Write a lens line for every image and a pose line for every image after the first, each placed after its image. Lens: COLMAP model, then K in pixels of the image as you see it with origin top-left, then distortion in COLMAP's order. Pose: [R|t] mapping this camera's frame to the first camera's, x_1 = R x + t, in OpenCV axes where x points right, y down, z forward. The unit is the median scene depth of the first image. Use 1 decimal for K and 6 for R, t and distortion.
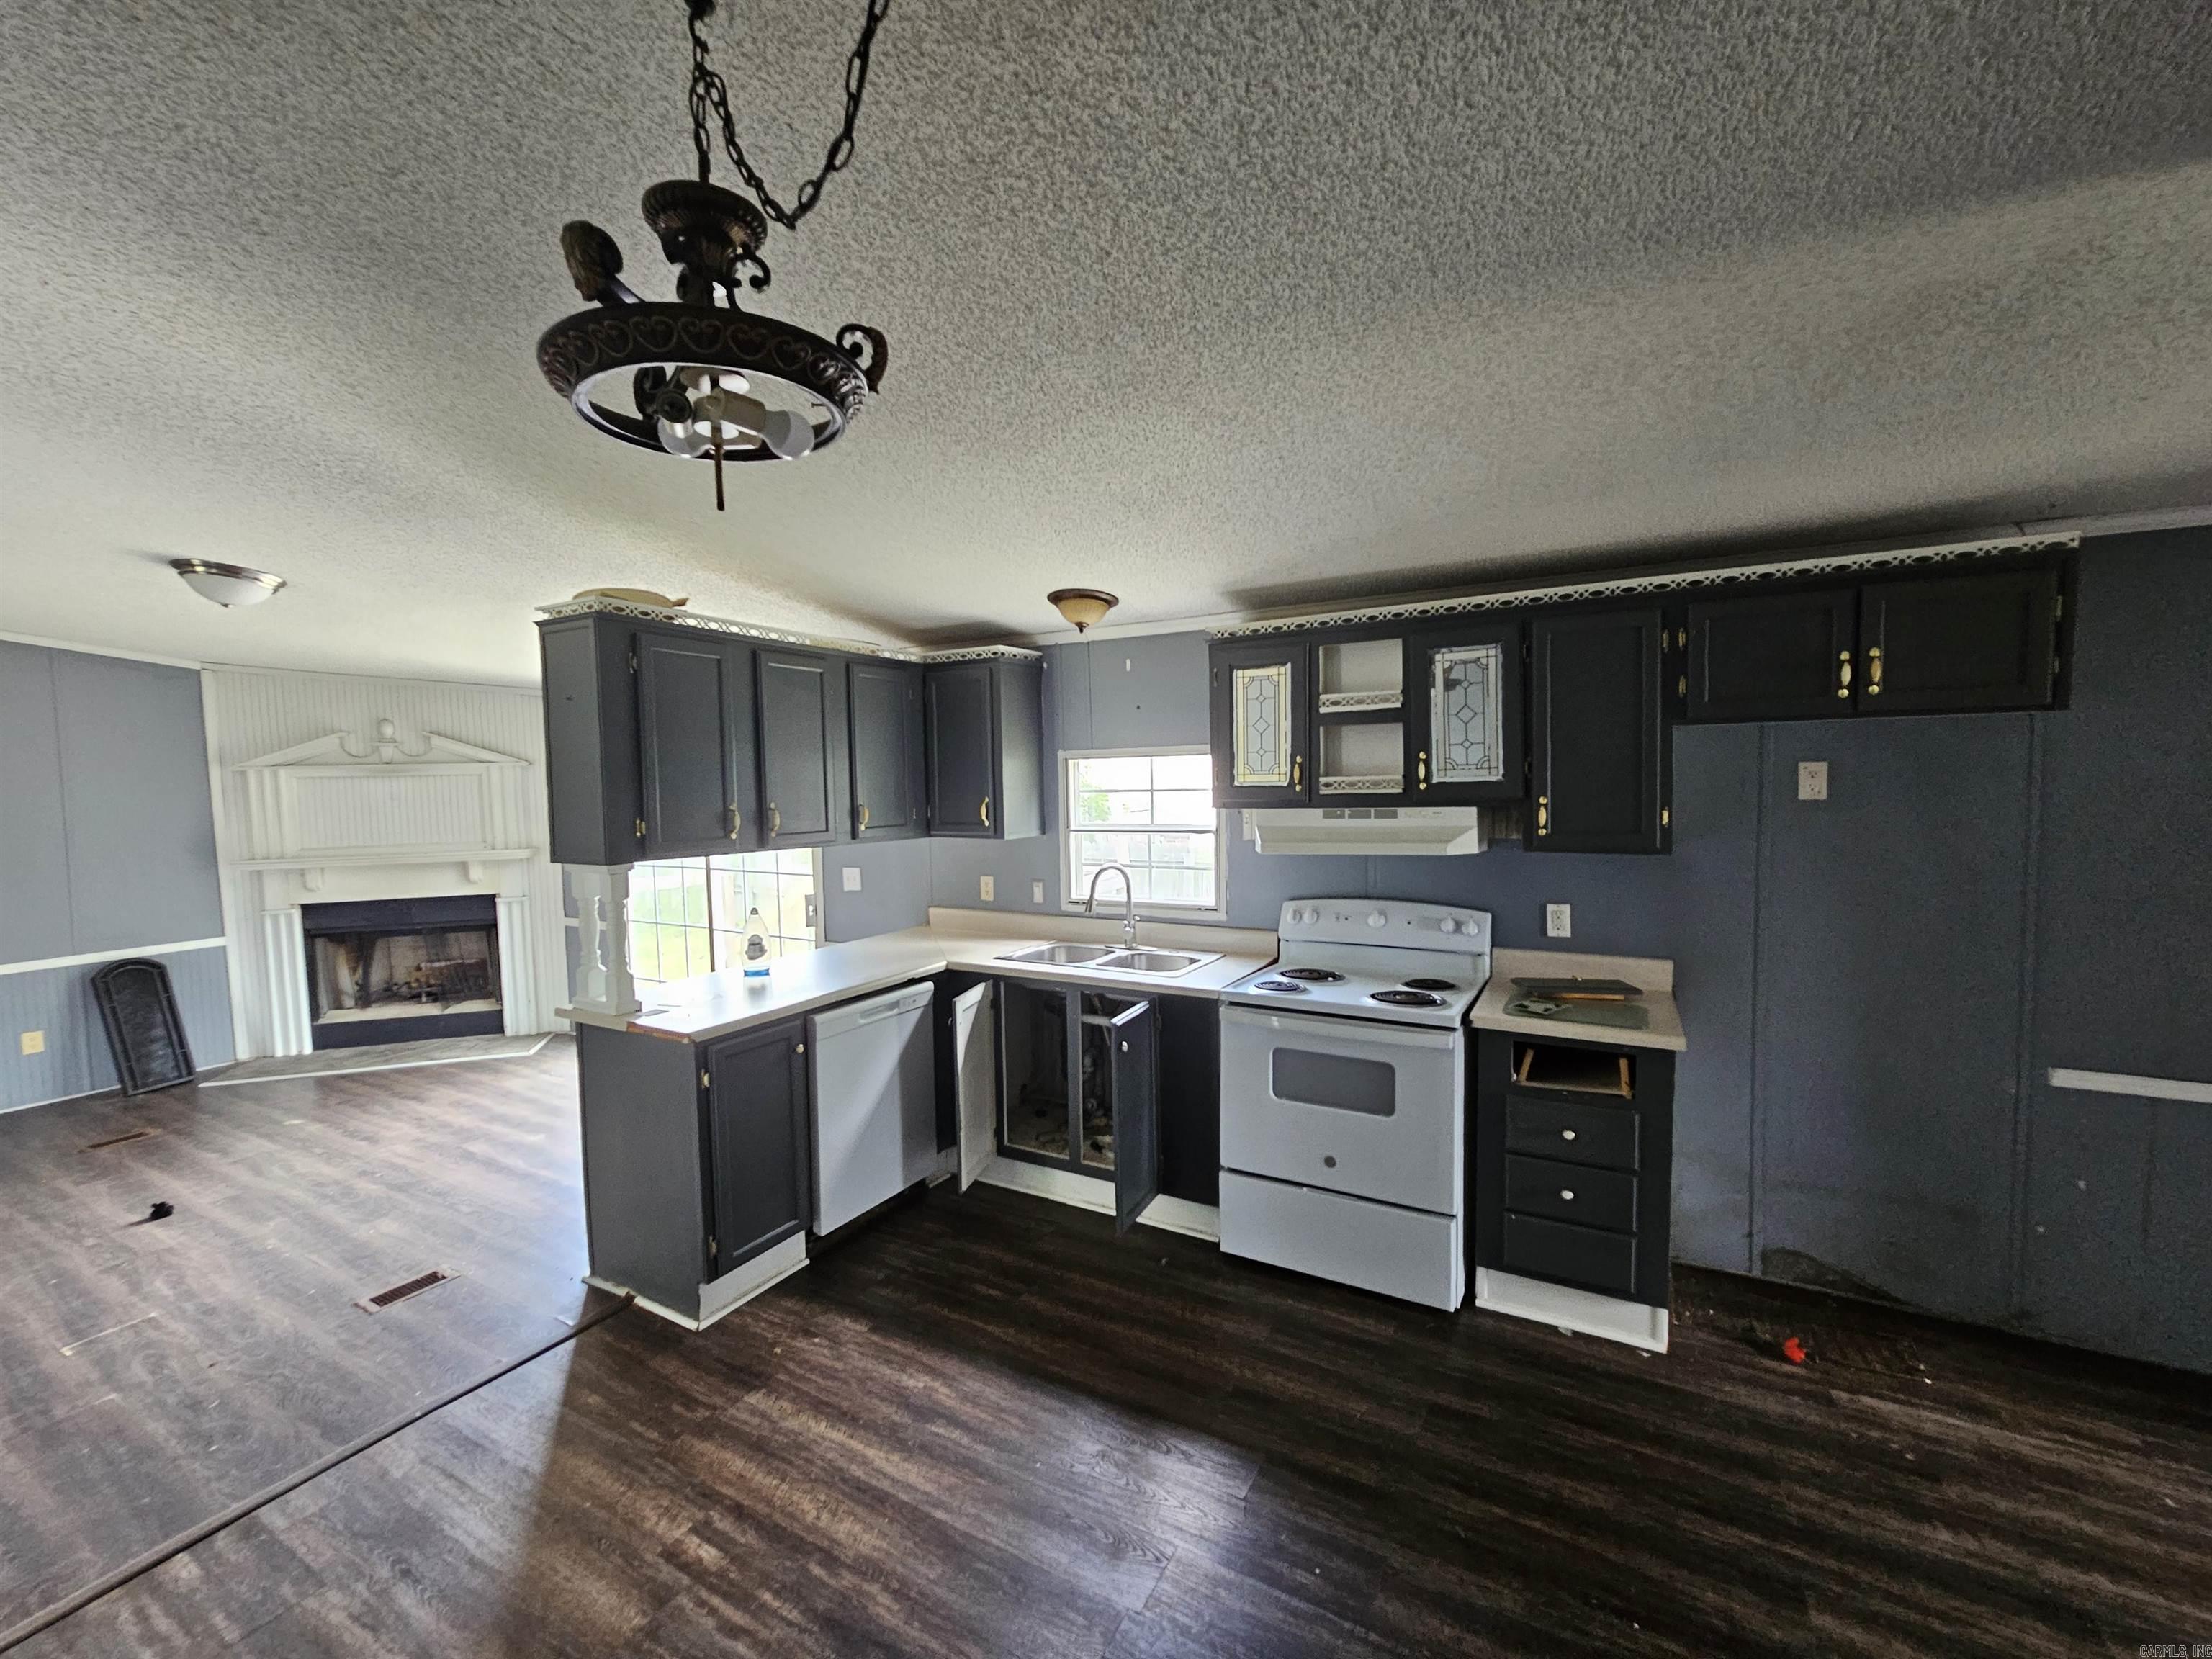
lens RADIAL K [[909.7, 0, 1113.6], [0, 909.7, 831.7], [0, 0, 1]] dist [-0.006740, 0.003880]
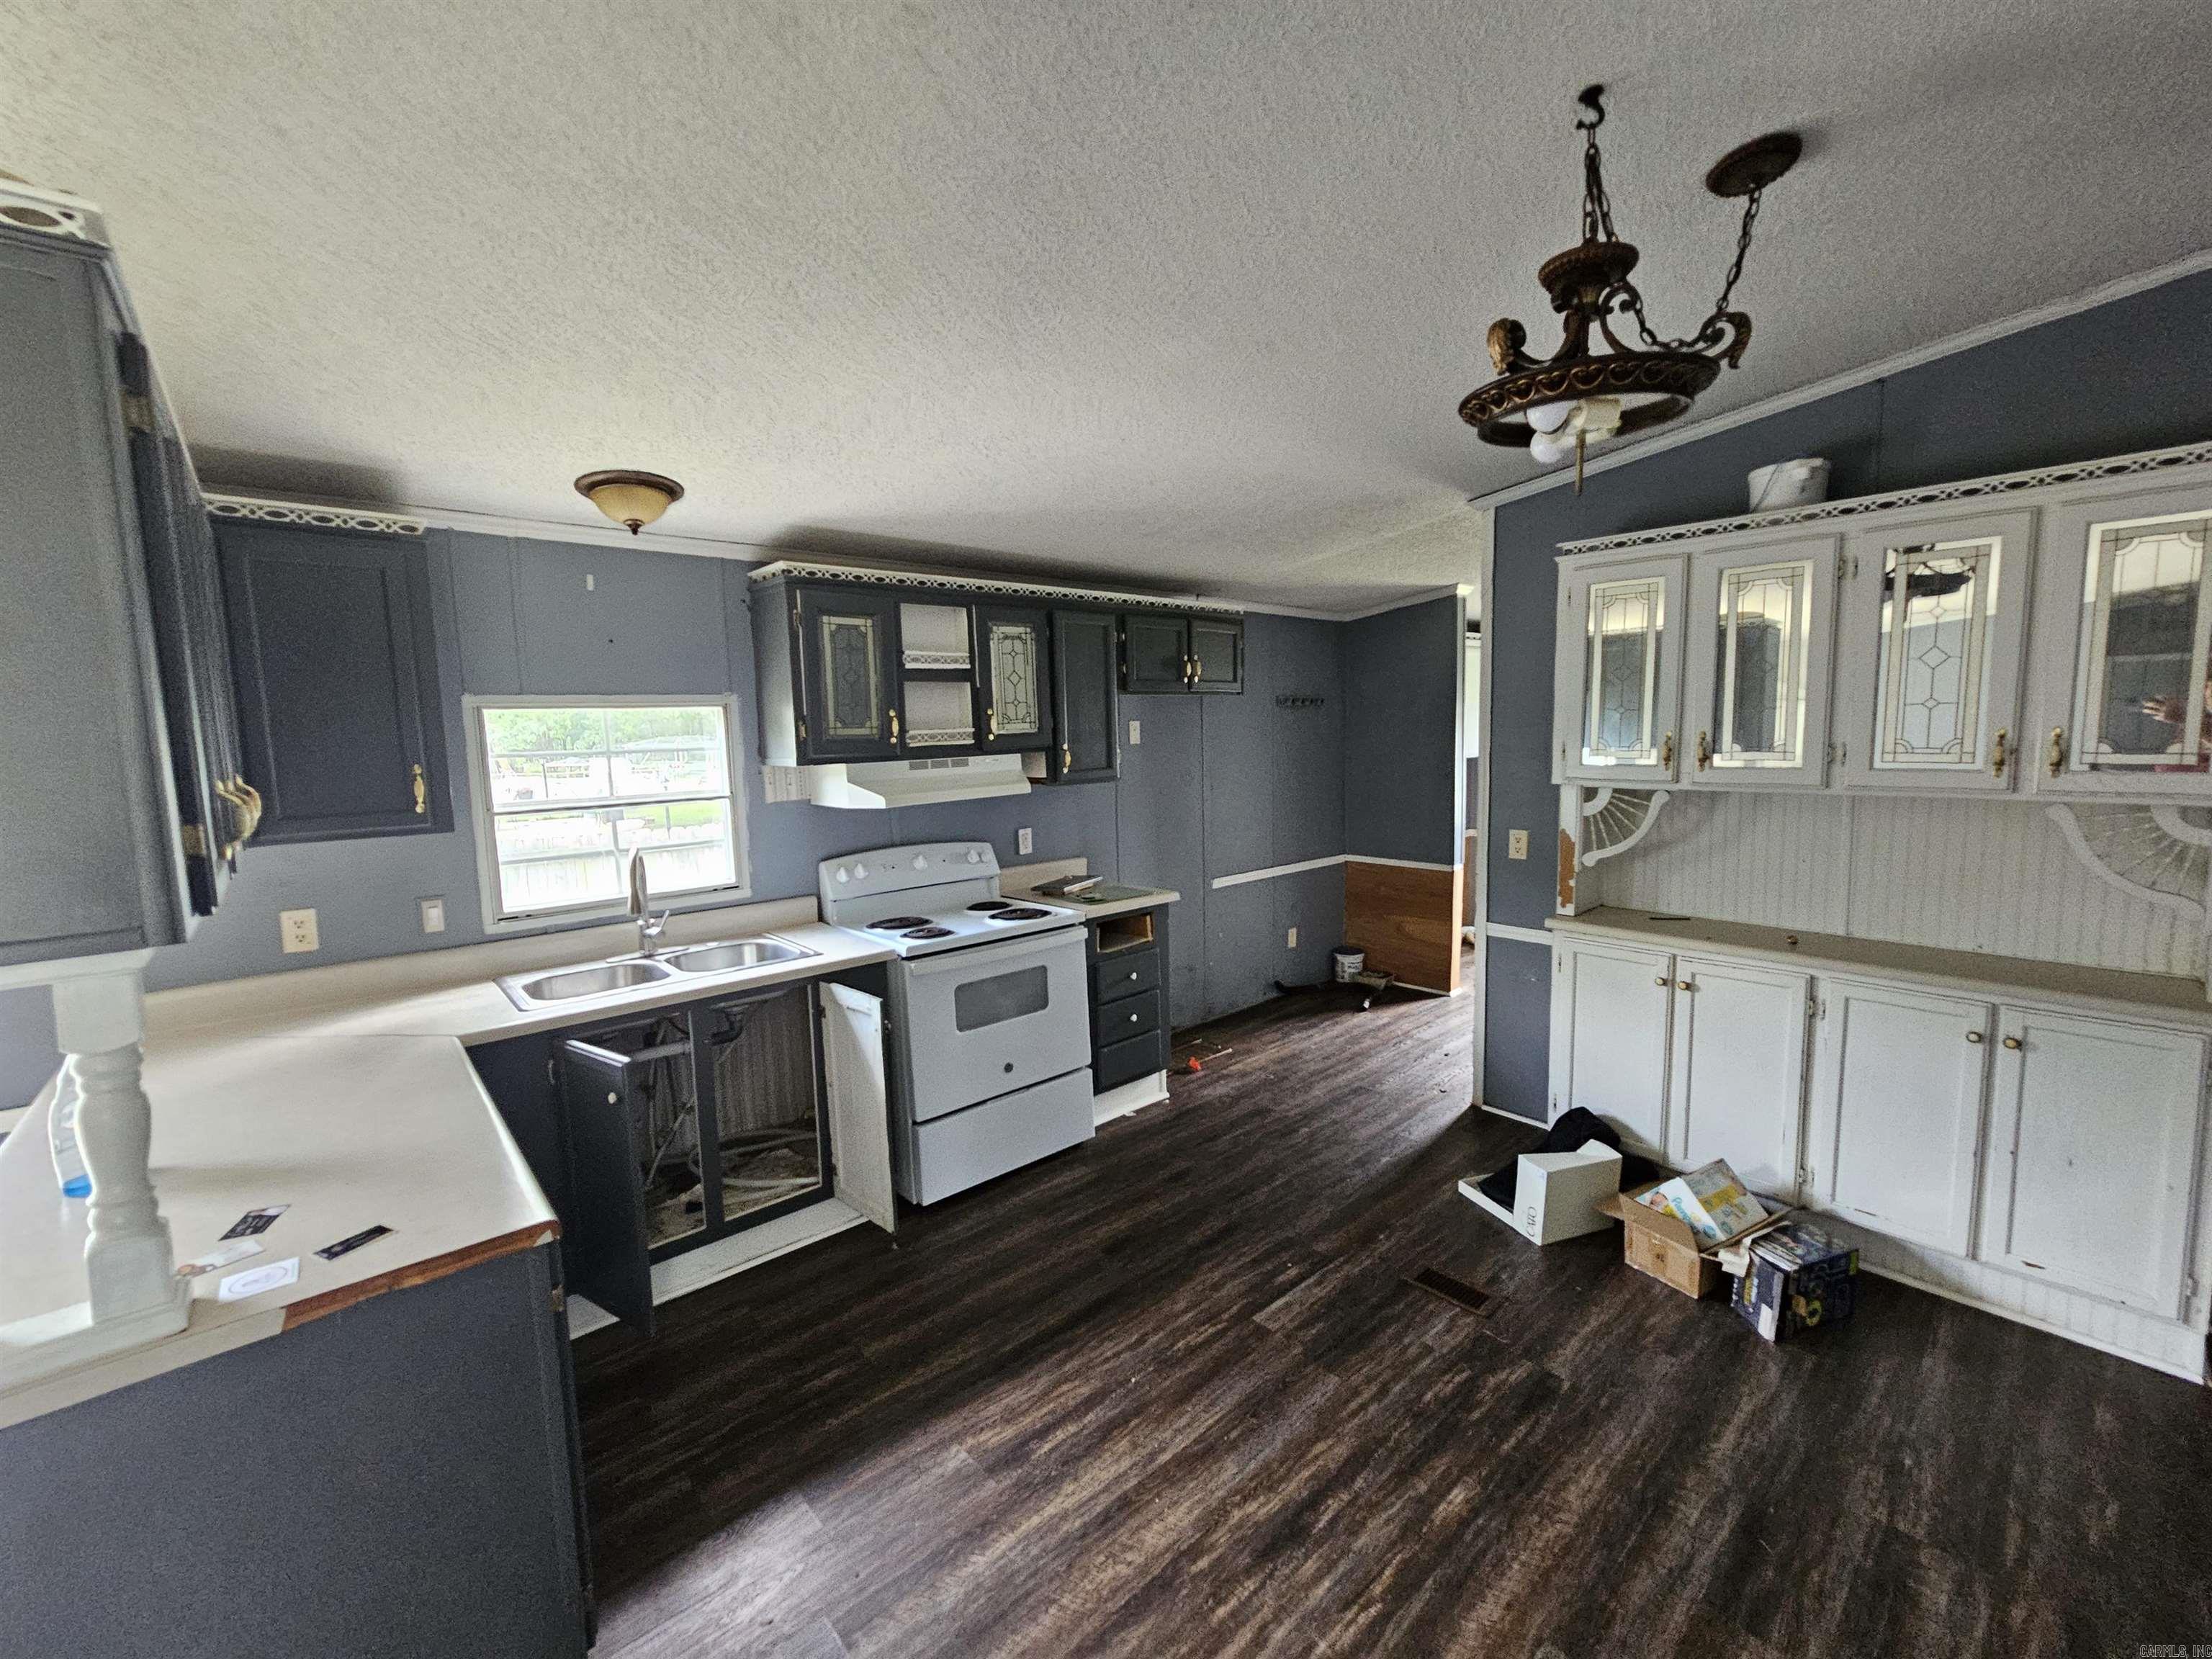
lens RADIAL K [[915.9, 0, 1115.0], [0, 915.9, 824.9], [0, 0, 1]] dist [-0.002050, -0.000154]
pose [[0.319071, -0.090797, 0.943371, -0.733228], [0.075528, 0.994670, 0.070189, -0.008311], [-0.944716, 0.048855, 0.324228, 0.463965]]
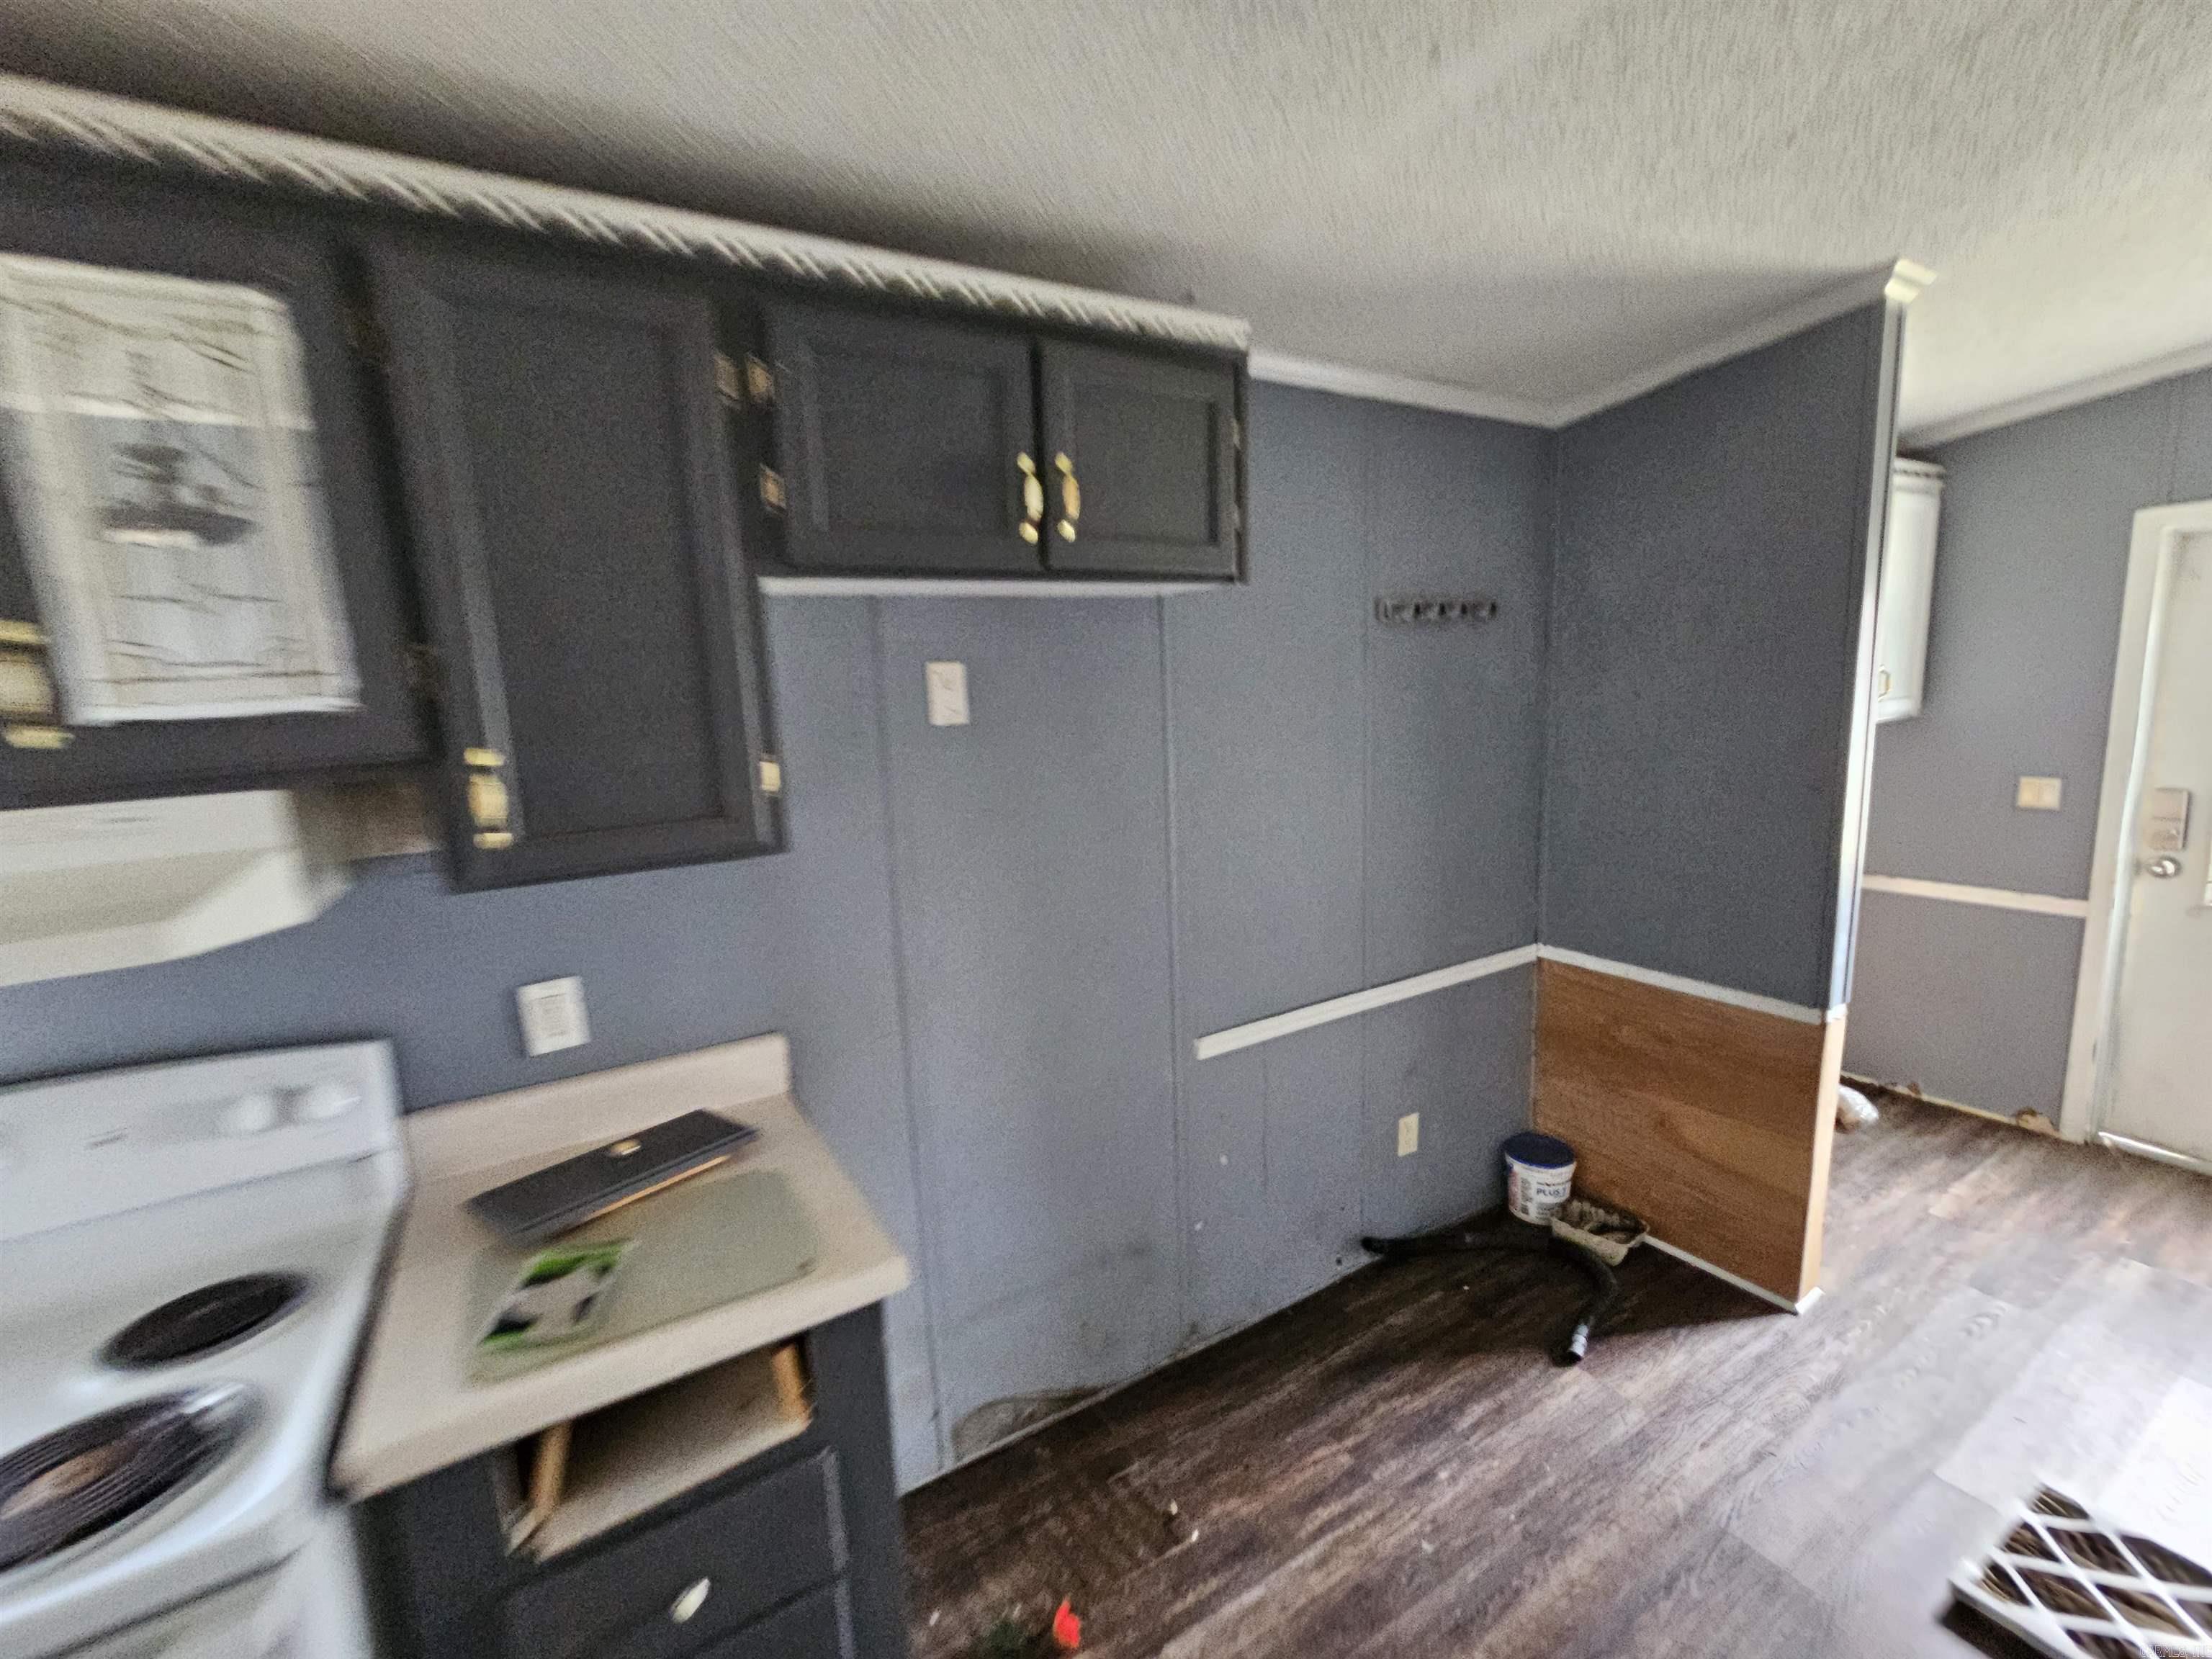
lens RADIAL K [[930.1, 0, 1096.4], [0, 930.1, 830.7], [0, 0, 1]] dist [-0.000521, 0.000024]
pose [[0.500515, -0.137587, 0.854725, 0.245902], [0.083376, 0.990362, 0.110596, -0.023251], [-0.861703, 0.015908, 0.507163, 0.542523]]
